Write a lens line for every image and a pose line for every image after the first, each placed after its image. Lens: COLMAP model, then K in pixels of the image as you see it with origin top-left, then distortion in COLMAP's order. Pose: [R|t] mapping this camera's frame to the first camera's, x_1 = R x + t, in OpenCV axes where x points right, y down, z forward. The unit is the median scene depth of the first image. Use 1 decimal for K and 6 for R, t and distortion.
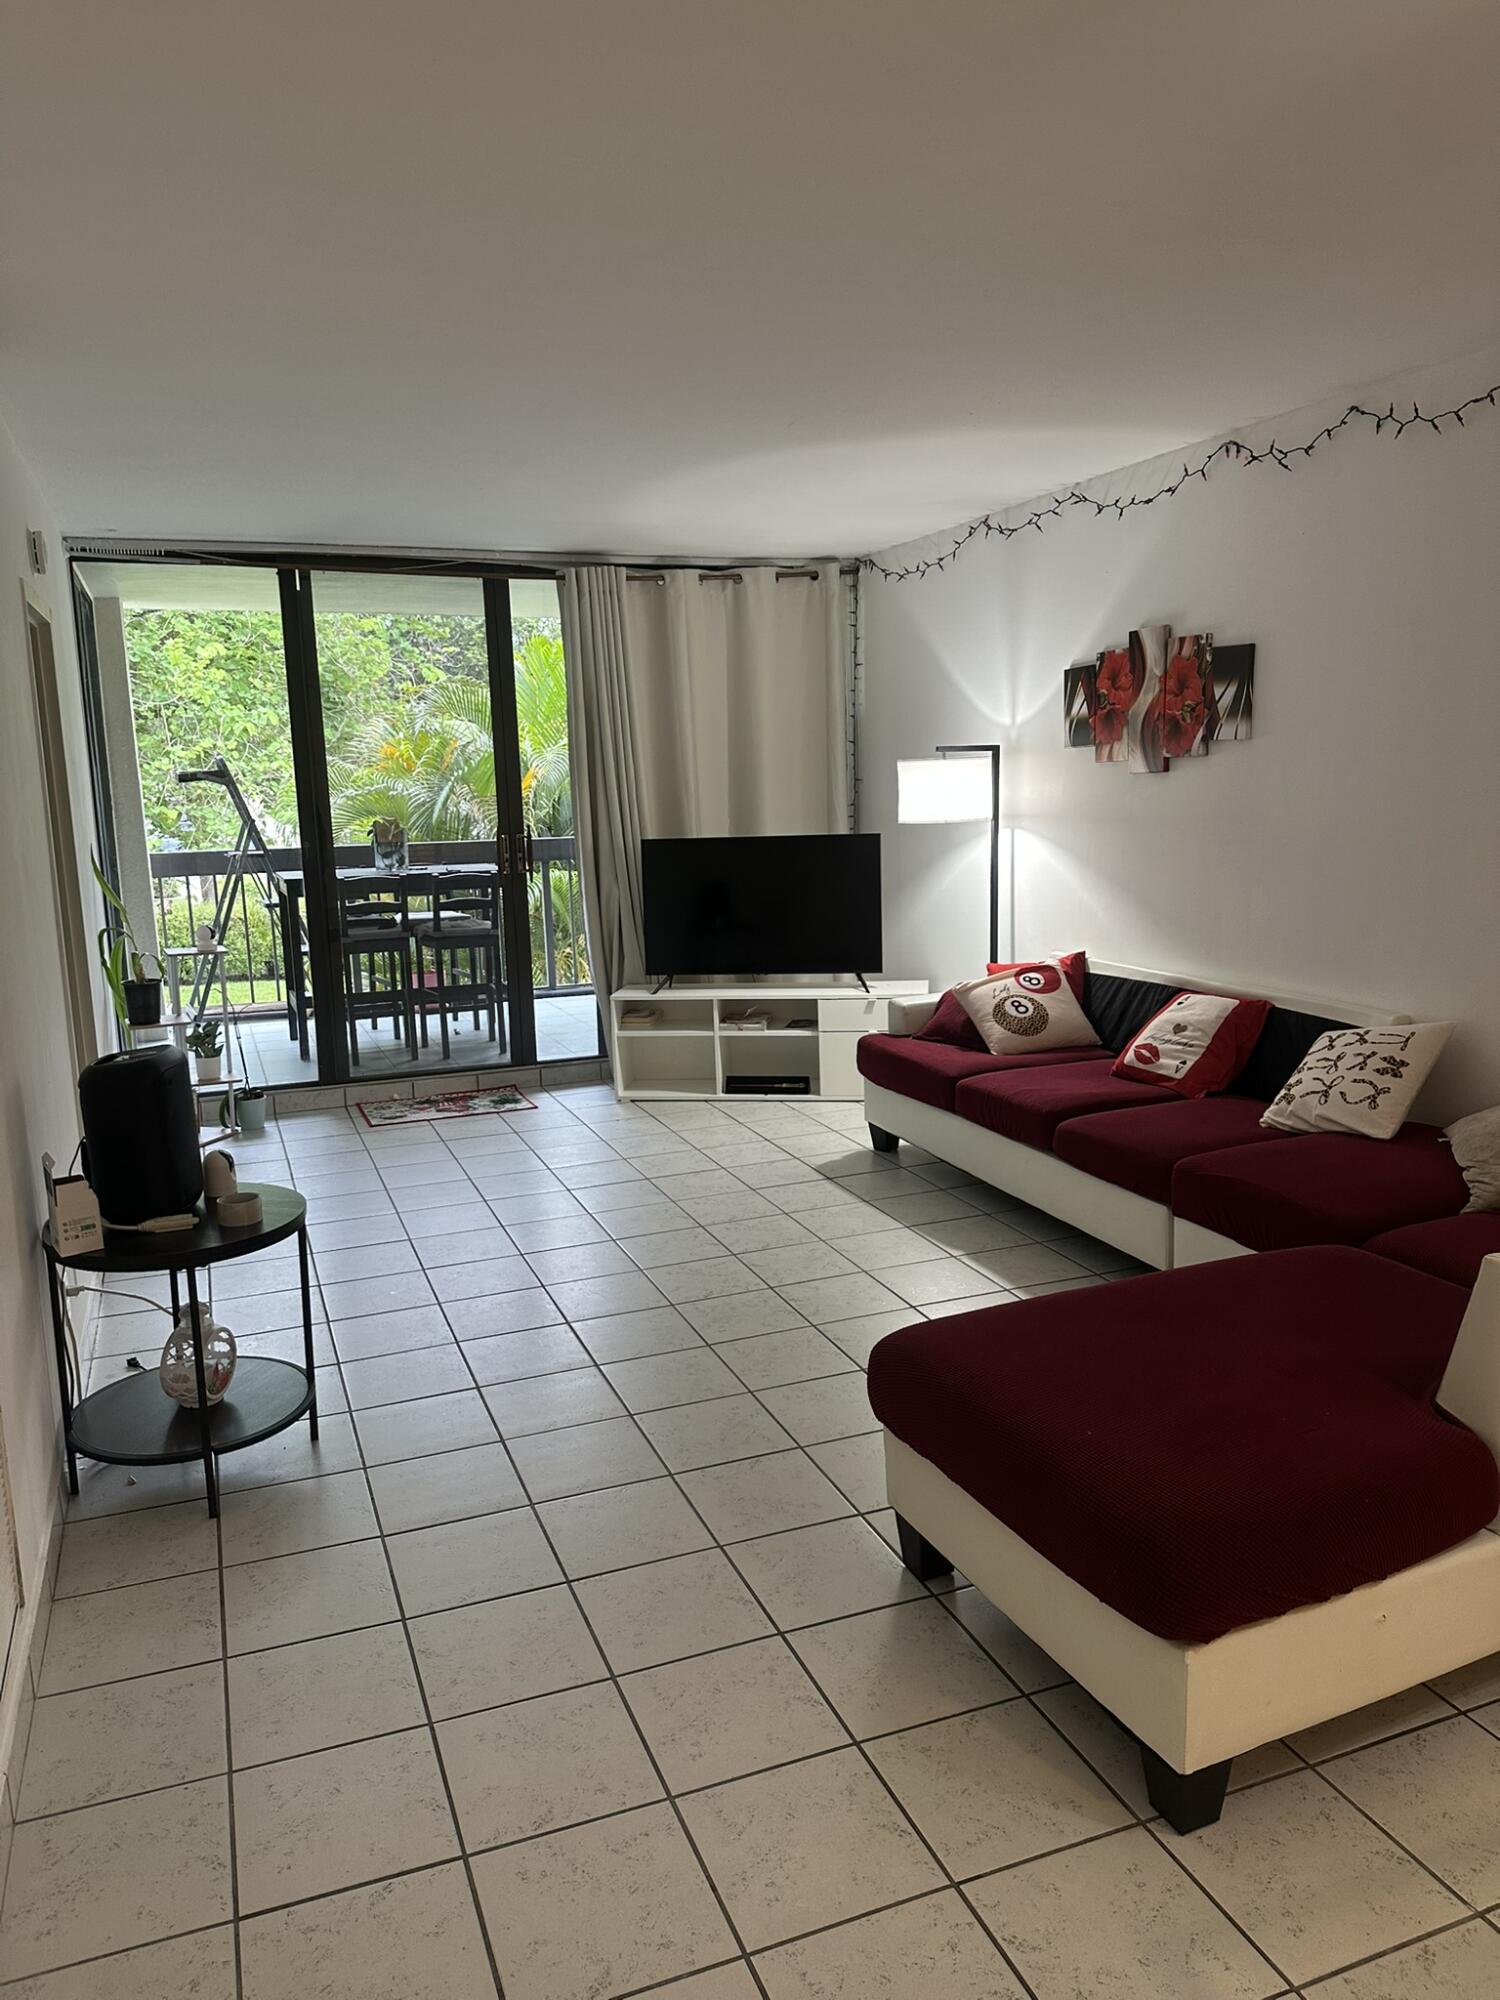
lens RADIAL K [[1398.9, 0, 750.0], [0, 1398.9, 1000.0], [0, 0, 1]] dist [0.084313, -0.117893]
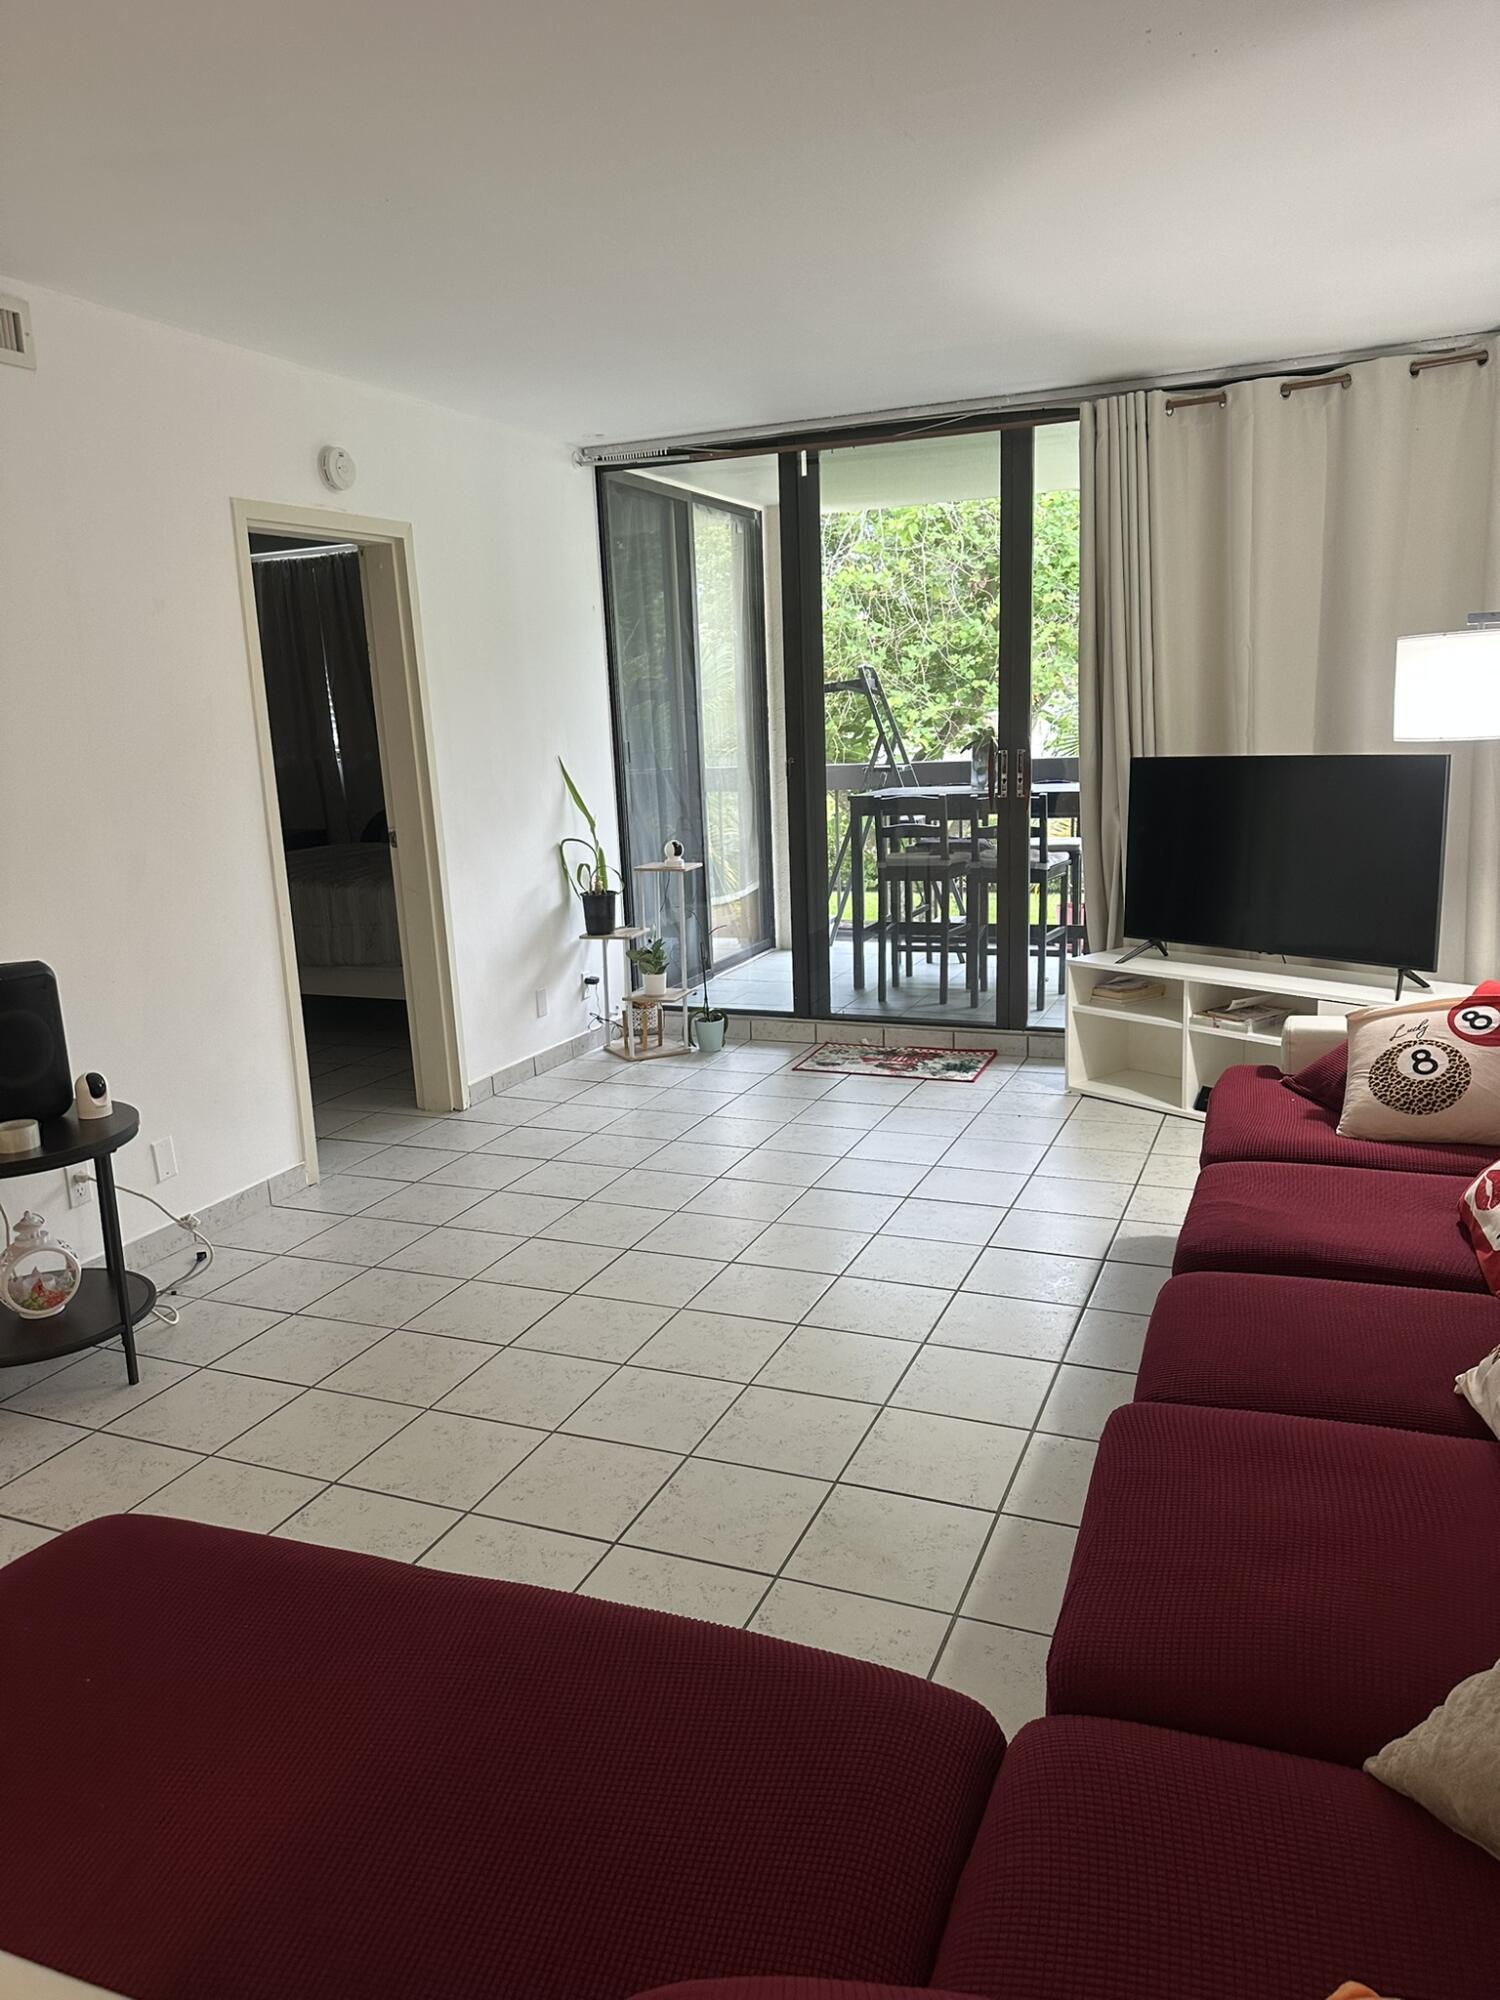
lens RADIAL K [[1398.9, 0, 750.0], [0, 1398.9, 1000.0], [0, 0, 1]] dist [0.084313, -0.117893]
pose [[0.726072, 0.138413, -0.673544, 0.300674], [-0.094929, 0.990329, 0.101180, -0.042229], [0.681035, -0.009525, 0.732189, 0.295565]]
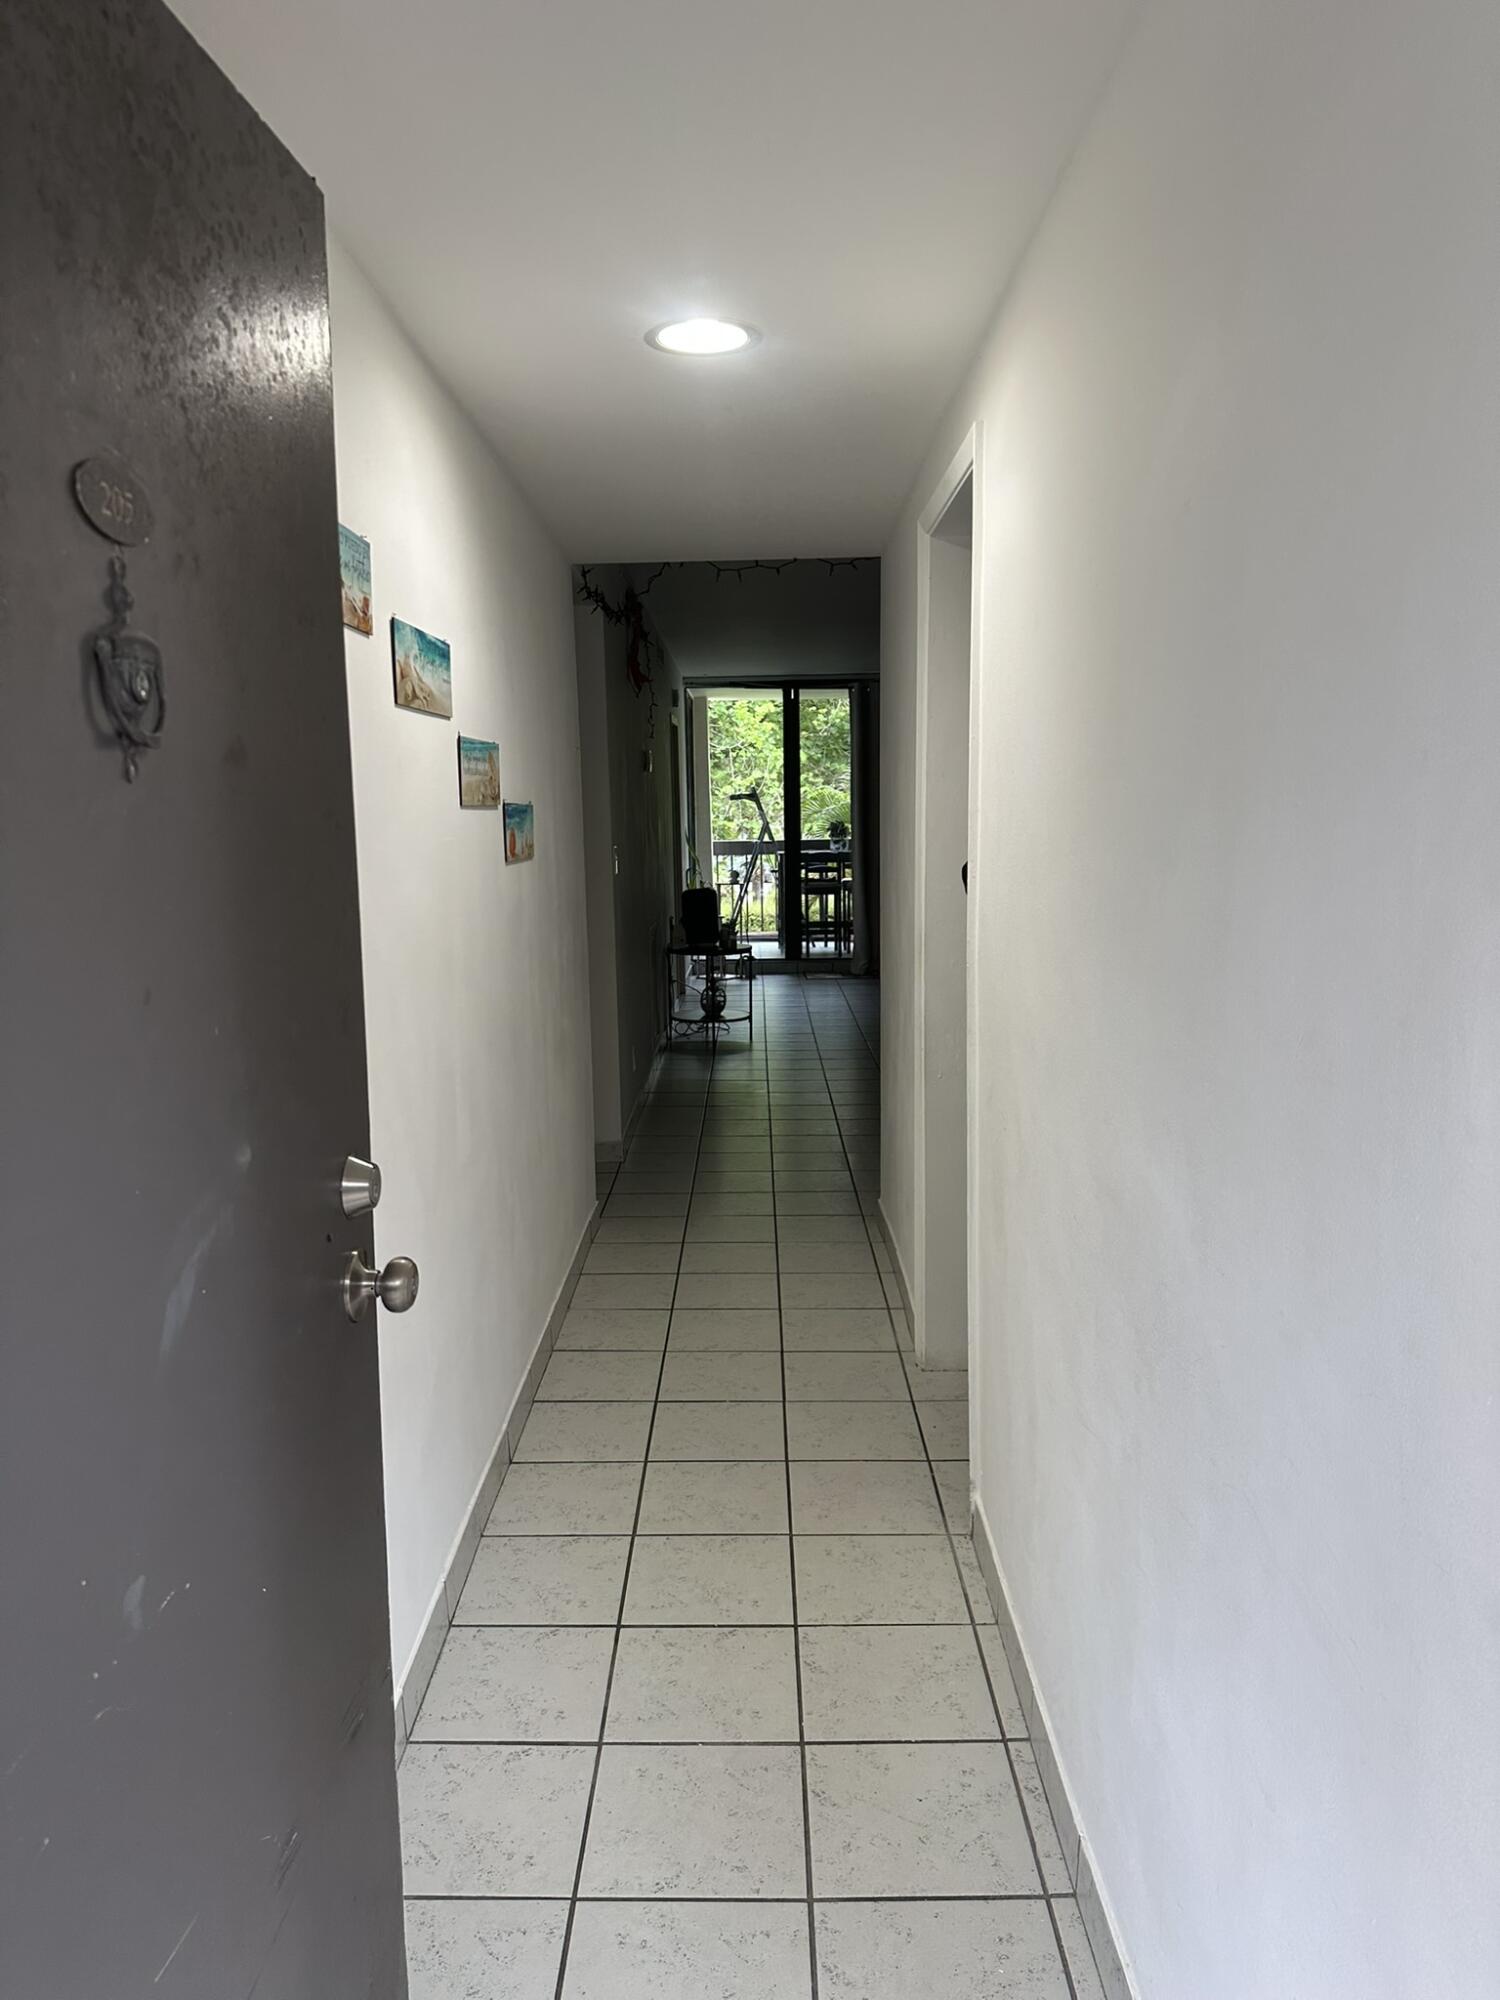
lens RADIAL K [[1398.9, 0, 750.0], [0, 1398.9, 1000.0], [0, 0, 1]] dist [0.084313, -0.117893]
pose [[0.929560, 0.062563, -0.363324, 0.329051], [-0.069244, 0.997585, -0.005378, 0.125119], [0.362111, 0.030157, 0.931647, -0.745161]]
